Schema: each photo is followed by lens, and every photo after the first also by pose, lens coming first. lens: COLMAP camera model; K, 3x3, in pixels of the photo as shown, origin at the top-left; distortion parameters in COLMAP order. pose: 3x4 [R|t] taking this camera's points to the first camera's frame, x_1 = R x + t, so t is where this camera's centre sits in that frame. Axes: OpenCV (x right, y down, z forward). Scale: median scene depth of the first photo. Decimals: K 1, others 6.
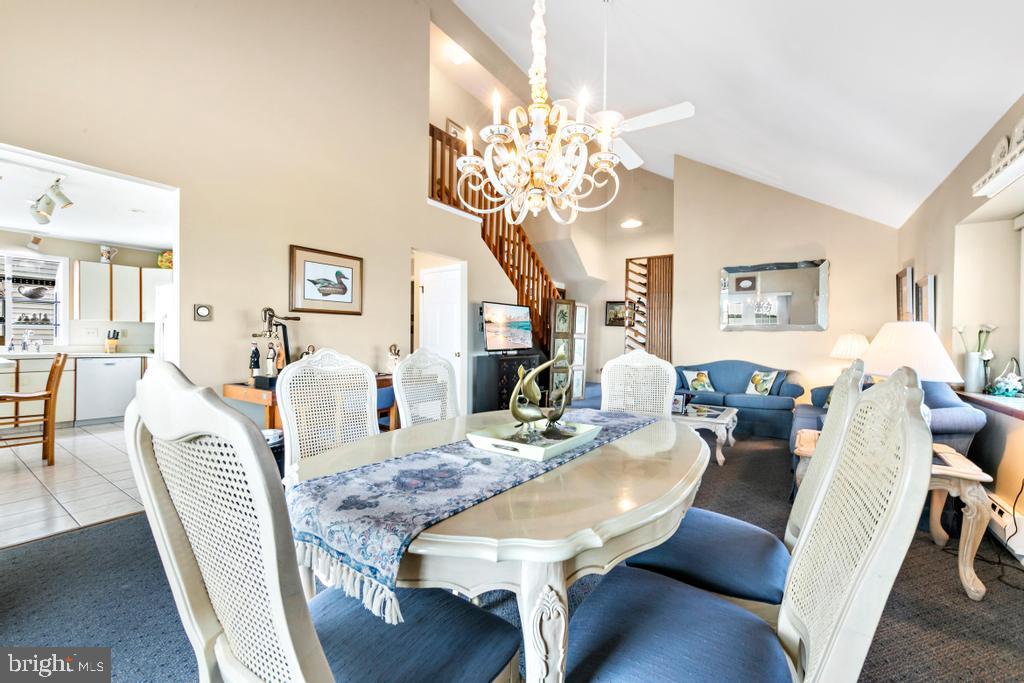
lens RADIAL K [[408.0, 0, 511.9], [0, 408.0, 346.4], [0, 0, 1]] dist [0.009617, 0.000029]
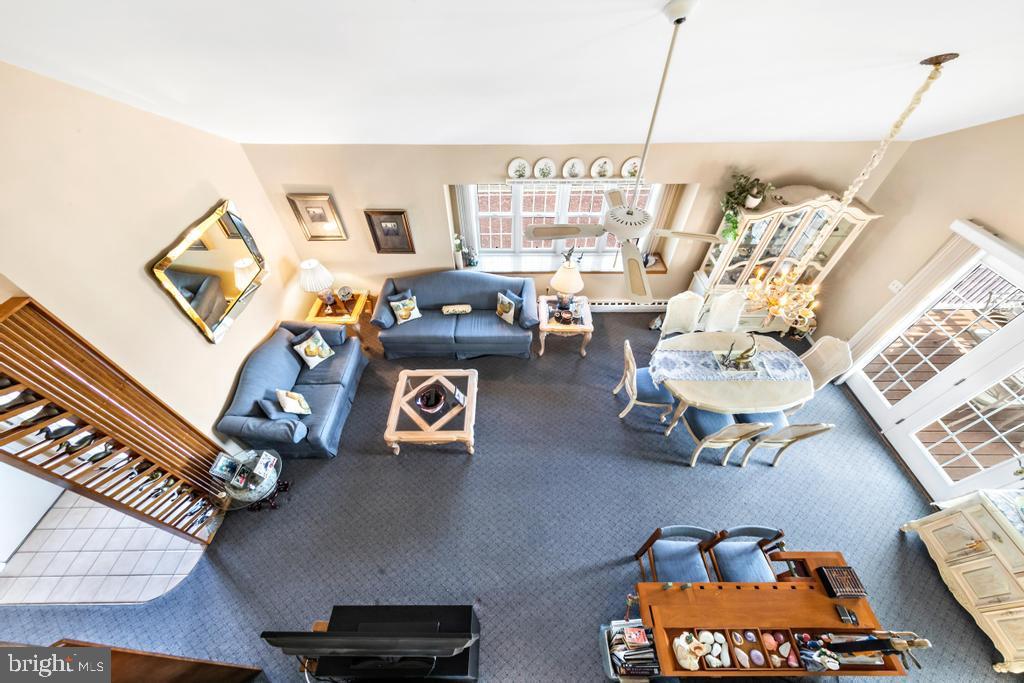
lens RADIAL K [[362.8, 0, 515.3], [0, 362.8, 341.8], [0, 0, 1]] dist [0.001128, 0.000096]
pose [[-0.576263, -0.608194, 0.545912, -0.082501], [0.002906, 0.666446, 0.745547, -0.434661], [-0.817259, 0.431218, -0.382281, 0.741024]]
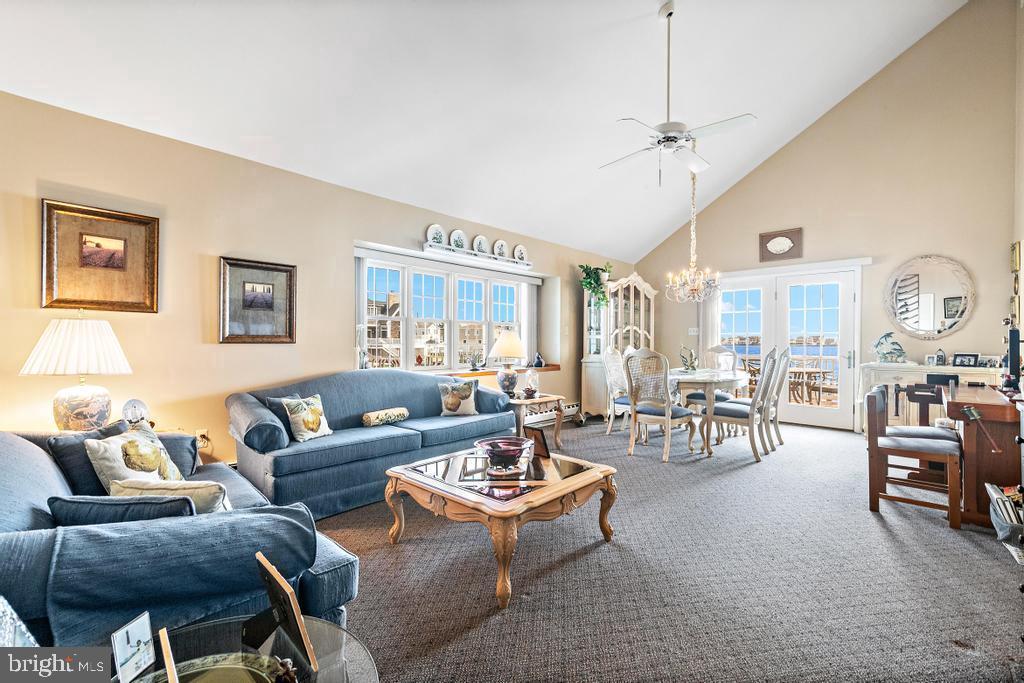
lens RADIAL K [[431.4, 0, 510.2], [0, 431.4, 344.7], [0, 0, 1]] dist [0.002851, -0.000045]
pose [[-0.988625, -0.011098, 0.149992, 0.218152], [-0.008012, 0.999744, 0.021163, -0.011719], [-0.150188, 0.019720, -0.988461, 1.021821]]
